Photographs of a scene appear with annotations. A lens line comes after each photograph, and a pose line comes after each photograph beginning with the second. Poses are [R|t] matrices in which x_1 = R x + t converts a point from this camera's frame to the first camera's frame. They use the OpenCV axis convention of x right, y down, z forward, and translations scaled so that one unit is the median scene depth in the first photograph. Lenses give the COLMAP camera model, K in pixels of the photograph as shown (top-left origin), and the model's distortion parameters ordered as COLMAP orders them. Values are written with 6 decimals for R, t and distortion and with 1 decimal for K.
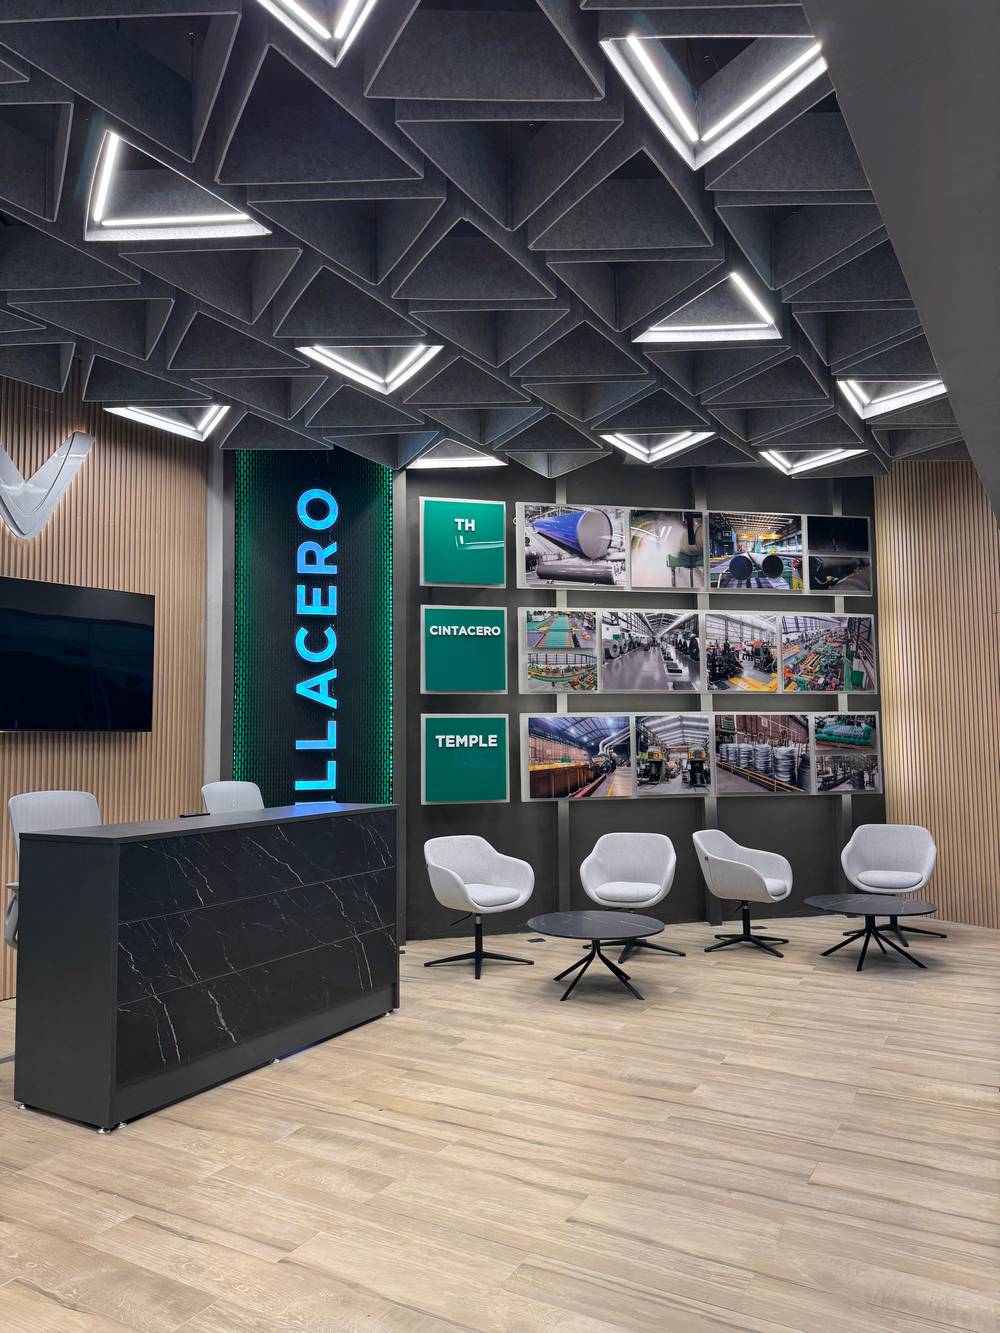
lens RADIAL K [[941.2, 0, 490.8], [0, 941.2, 657.0], [0, 0, 1]] dist [0.051496, -0.055992]
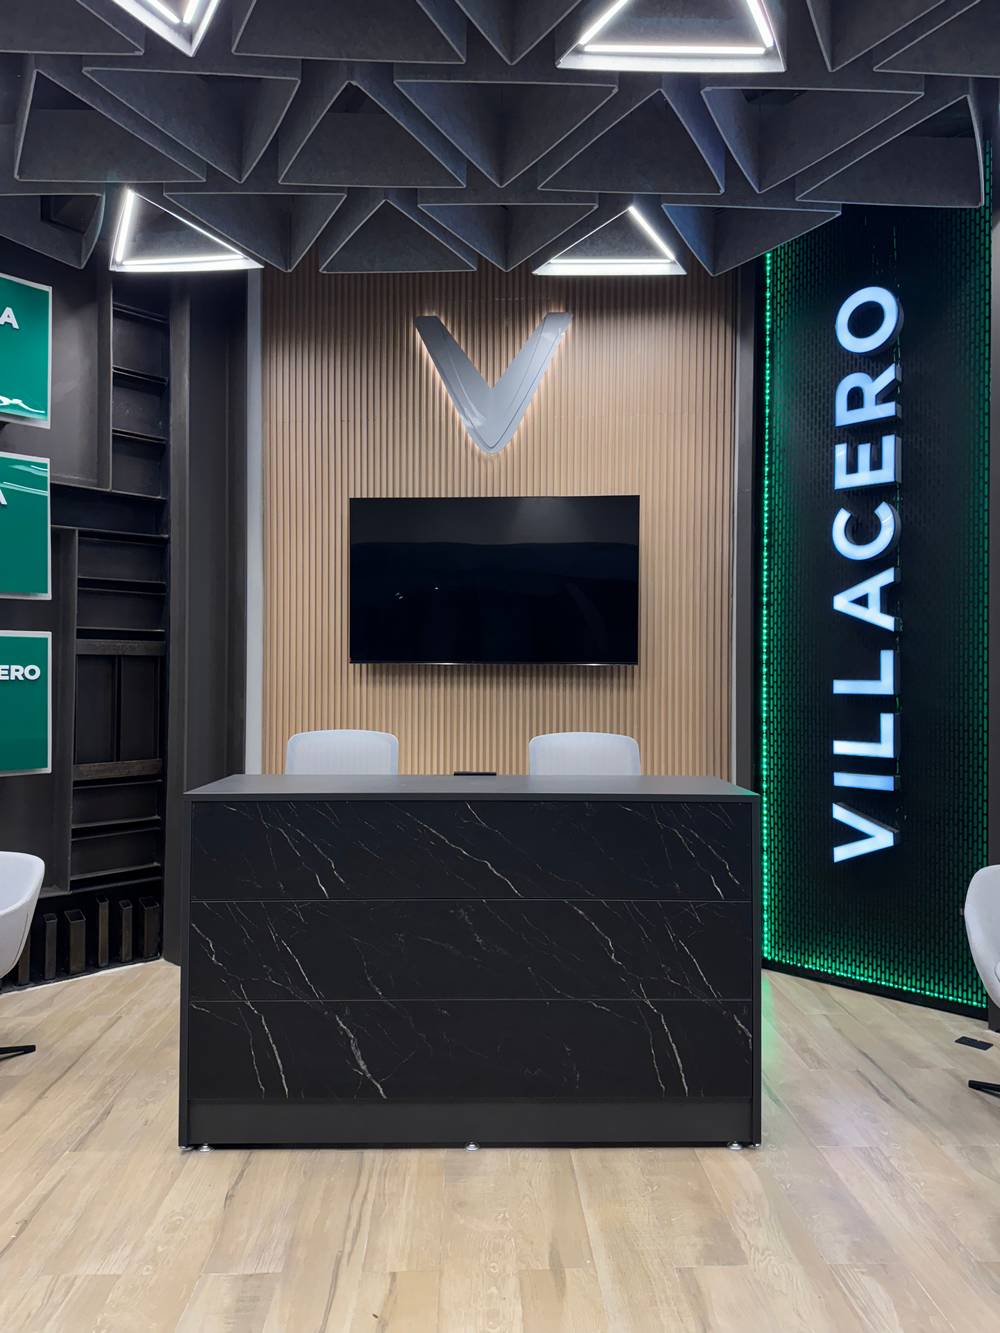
lens RADIAL K [[941.2, 0, 496.3], [0, 941.2, 666.8], [0, 0, 1]] dist [0.051496, -0.055992]
pose [[0.536929, 0.004716, -0.843614, 0.249339], [0.058712, 0.997351, 0.042944, 0.038899], [0.841582, -0.072588, 0.535229, 0.475974]]
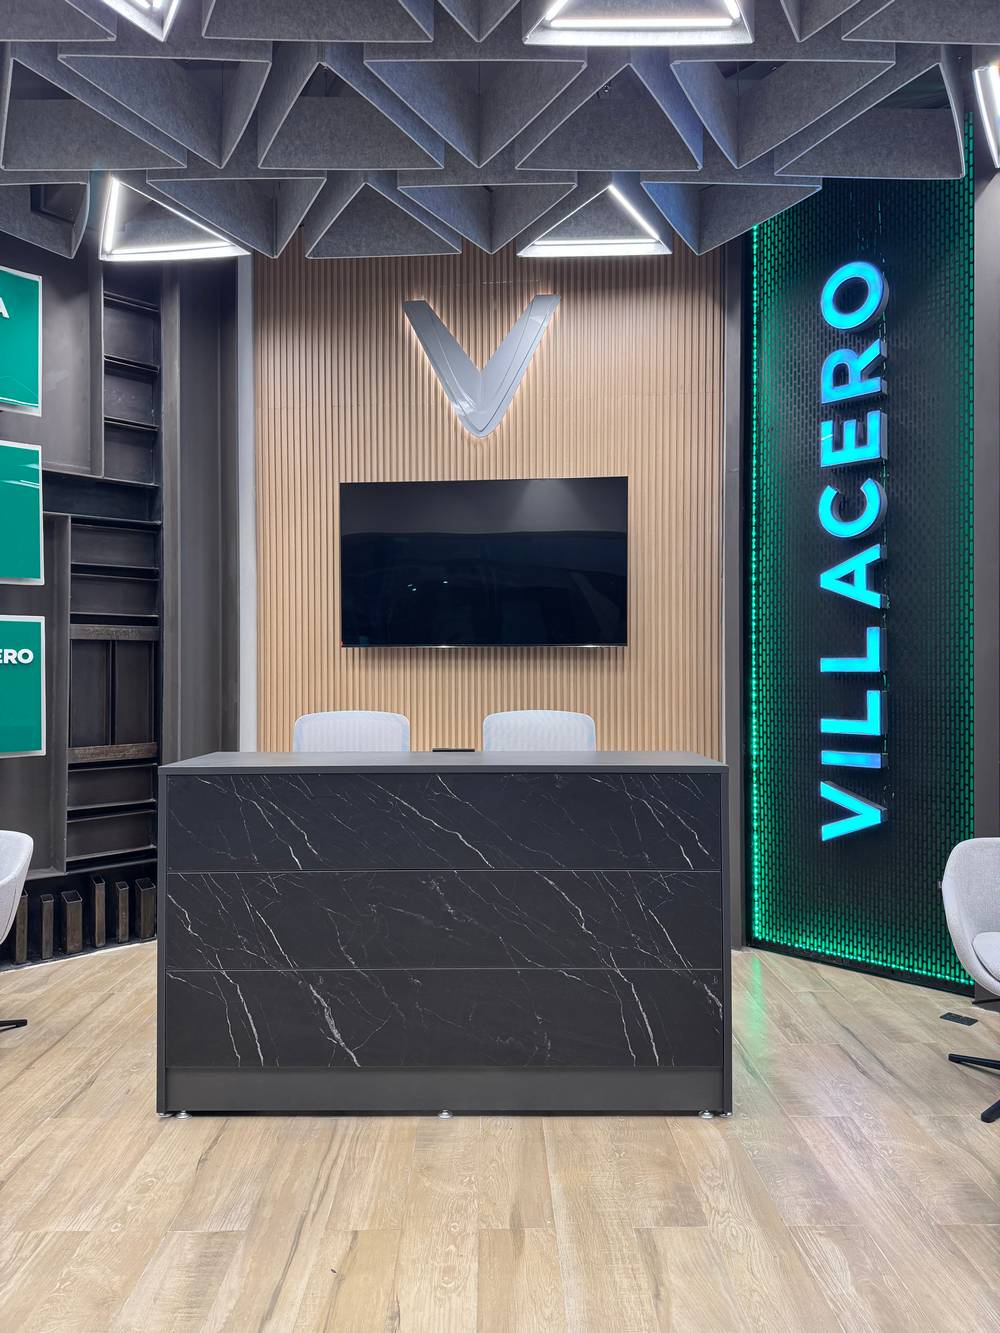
lens RADIAL K [[941.2, 0, 494.2], [0, 941.2, 666.4], [0, 0, 1]] dist [0.051496, -0.055992]
pose [[0.517167, 0.004433, -0.855873, 0.266275], [0.067189, 0.996690, 0.045762, 0.051702], [0.853243, -0.081171, 0.515158, 0.494932]]
